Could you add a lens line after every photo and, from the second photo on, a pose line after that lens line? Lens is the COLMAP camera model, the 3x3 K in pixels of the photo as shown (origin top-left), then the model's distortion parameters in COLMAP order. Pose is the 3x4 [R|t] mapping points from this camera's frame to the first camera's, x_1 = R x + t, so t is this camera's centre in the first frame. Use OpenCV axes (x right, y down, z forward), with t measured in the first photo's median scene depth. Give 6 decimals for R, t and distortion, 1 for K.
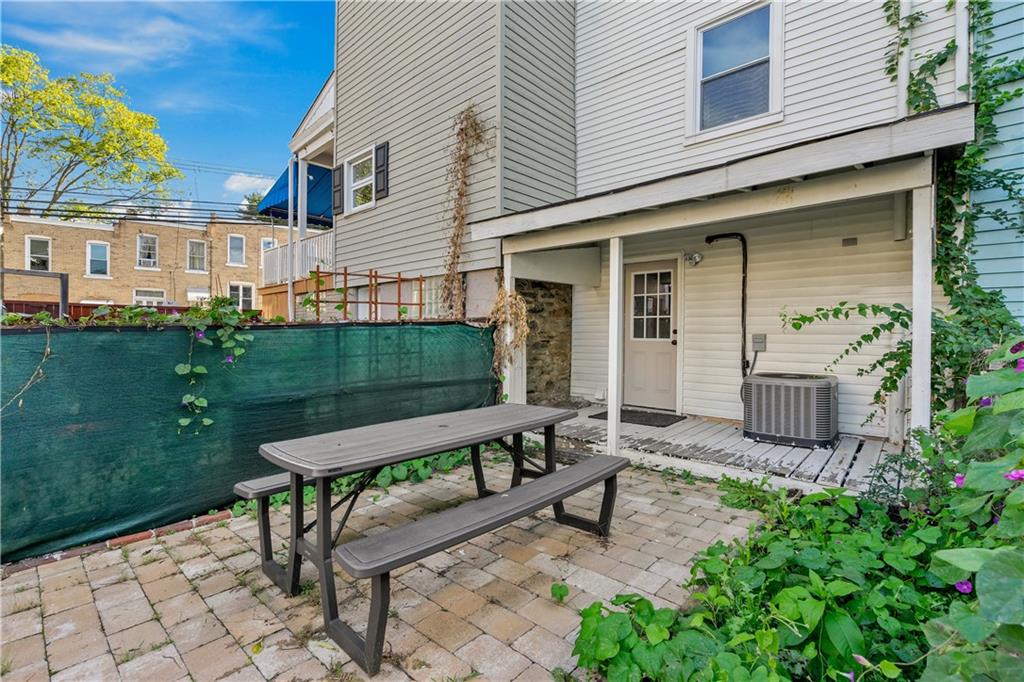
lens RADIAL K [[466.4, 0, 509.6], [0, 466.4, 338.0], [0, 0, 1]] dist [-0.001404, 0.001688]
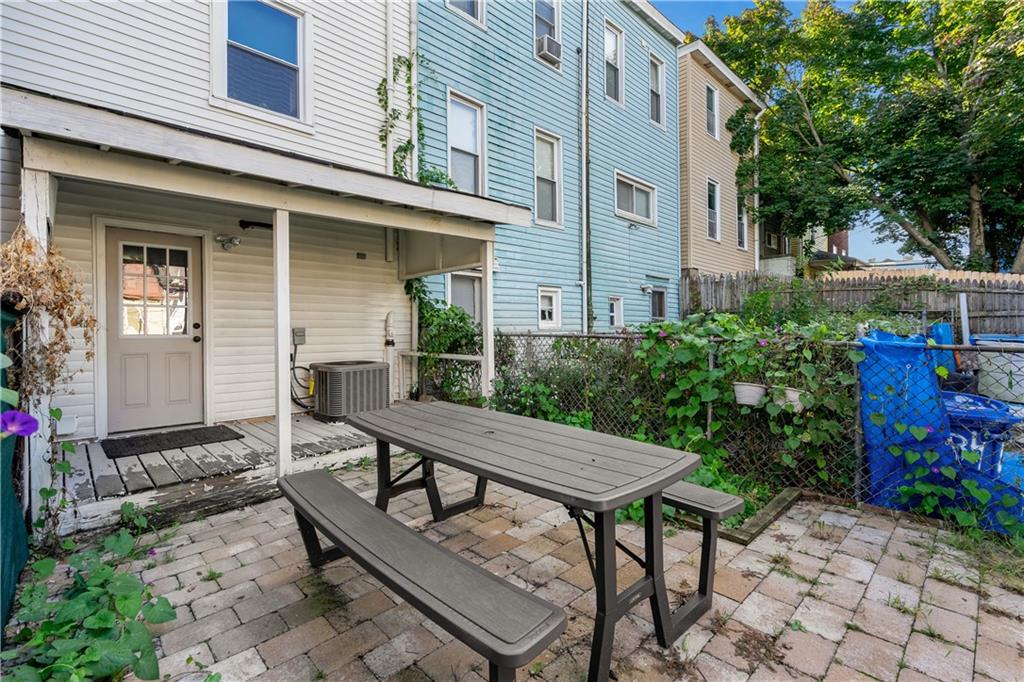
lens RADIAL K [[466.4, 0, 513.3], [0, 466.4, 333.2], [0, 0, 1]] dist [-0.001404, 0.001688]
pose [[0.065151, -0.010978, 0.997815, -0.543681], [0.020125, 0.999751, 0.009685, 0.003611], [-0.997672, 0.019450, 0.065356, 0.509997]]
